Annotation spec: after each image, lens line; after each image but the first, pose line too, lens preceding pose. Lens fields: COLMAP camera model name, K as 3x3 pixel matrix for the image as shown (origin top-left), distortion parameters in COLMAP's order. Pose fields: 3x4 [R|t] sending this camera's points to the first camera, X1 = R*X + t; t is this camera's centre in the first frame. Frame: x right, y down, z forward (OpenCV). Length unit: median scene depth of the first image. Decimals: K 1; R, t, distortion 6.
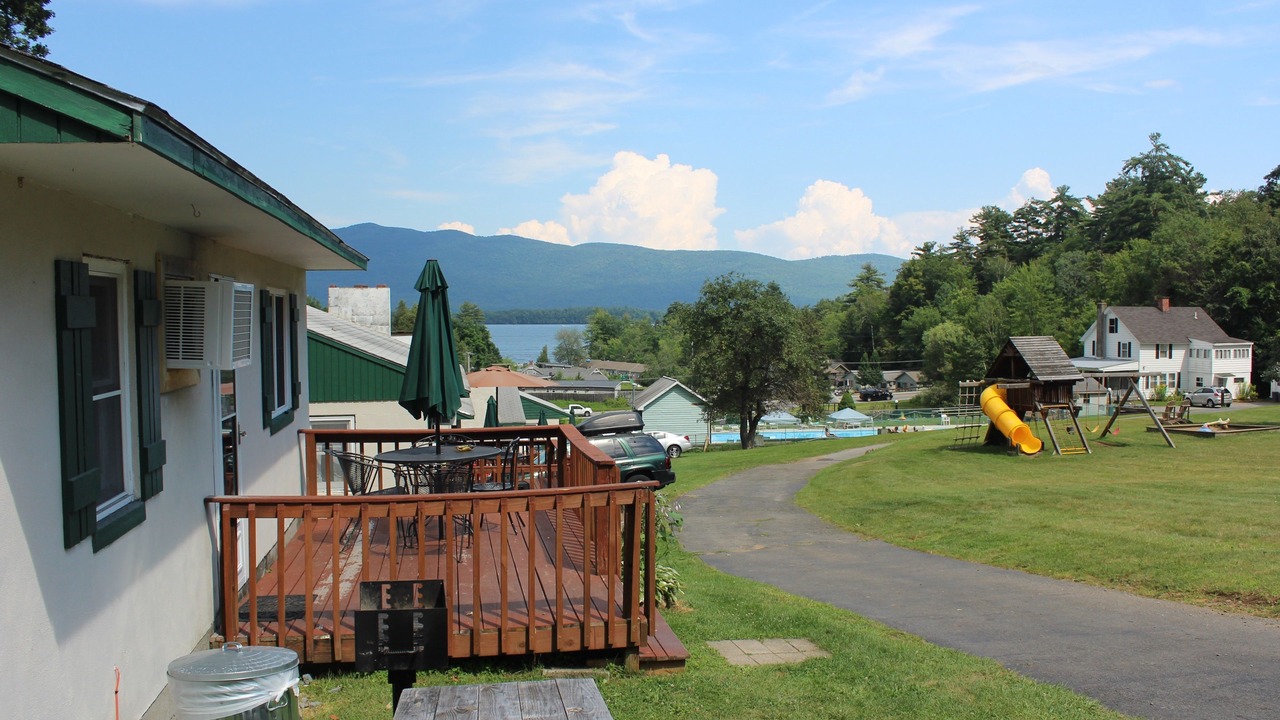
lens RADIAL K [[1110.8, 0, 635.3], [0, 1110.8, 399.0], [0, 0, 1]] dist [-0.090040, -0.027141]
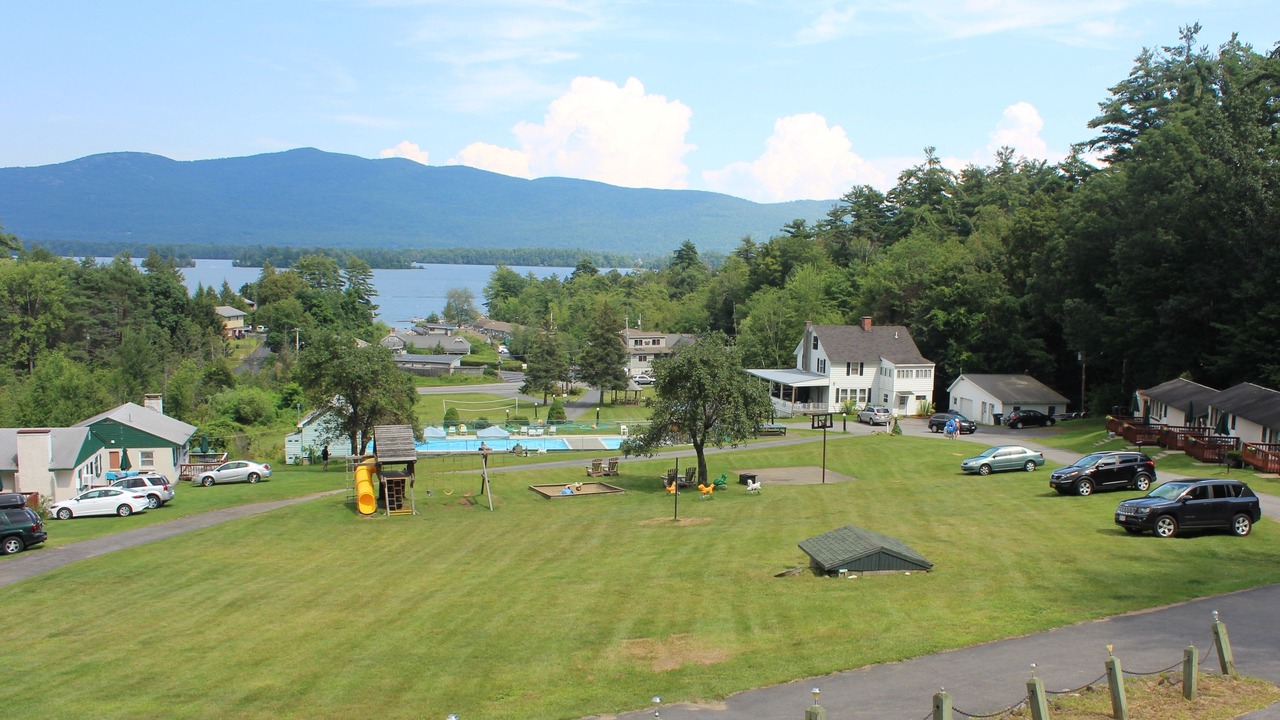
lens RADIAL K [[1178.5, 0, 677.3], [0, 1178.5, 396.6], [0, 0, 1]] dist [-0.099426, 0.000000]
pose [[0.997788, 0.026692, 0.060875, 0.215178], [-0.029464, 0.998548, 0.045099, -0.058988], [-0.059583, -0.046792, 0.997126, -0.166361]]
